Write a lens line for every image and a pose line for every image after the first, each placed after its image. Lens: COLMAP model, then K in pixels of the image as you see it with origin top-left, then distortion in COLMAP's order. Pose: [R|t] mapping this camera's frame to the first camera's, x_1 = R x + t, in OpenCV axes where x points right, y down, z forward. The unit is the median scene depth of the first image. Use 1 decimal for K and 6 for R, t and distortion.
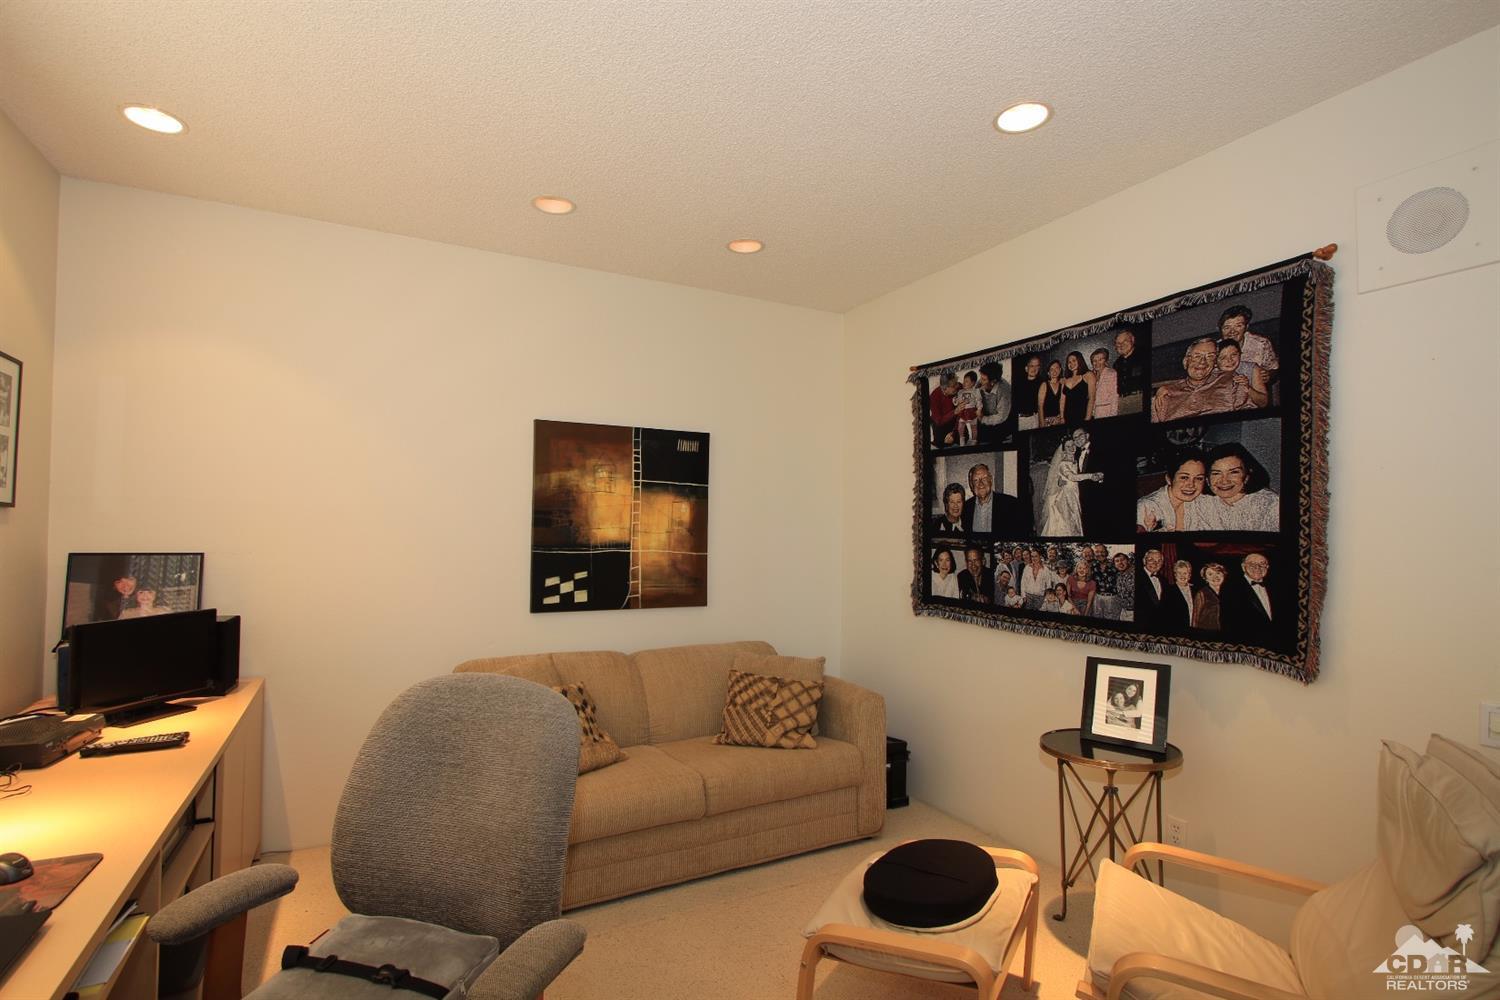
lens RADIAL K [[703.1, 0, 742.3], [0, 703.1, 508.1], [0, 0, 1]] dist [-0.016586, 0.001138]
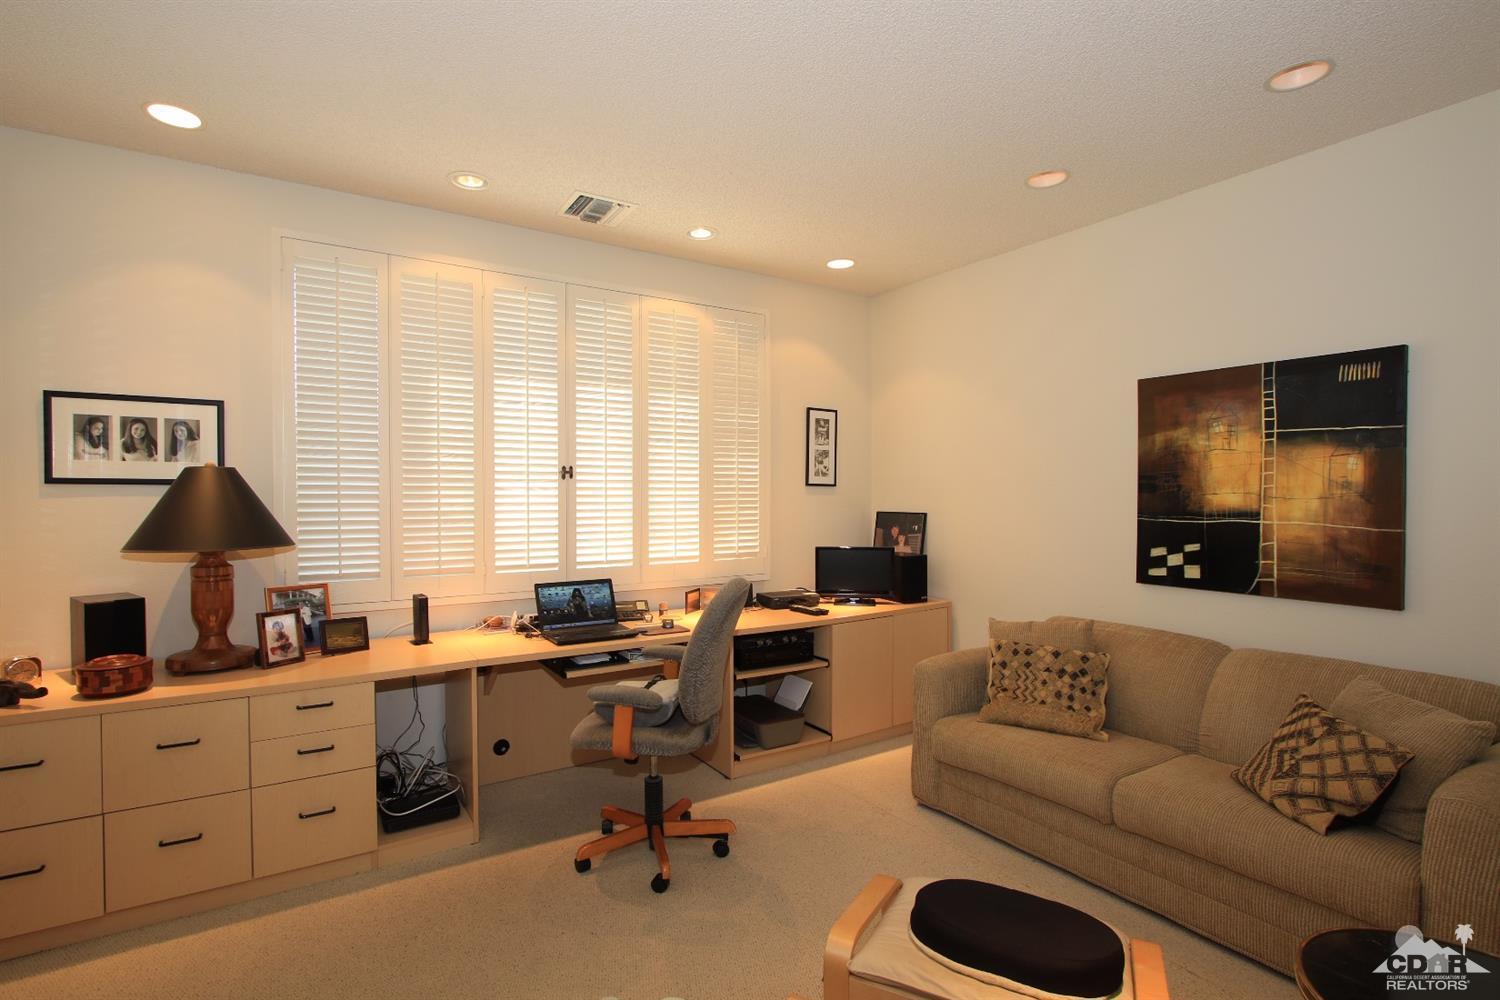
lens RADIAL K [[703.1, 0, 733.9], [0, 703.1, 498.8], [0, 0, 1]] dist [-0.016586, 0.001138]
pose [[0.093467, -0.003605, -0.995616, 0.576082], [0.034053, 0.999420, -0.000421, 0.015603], [0.995040, -0.033865, 0.093536, 0.351319]]
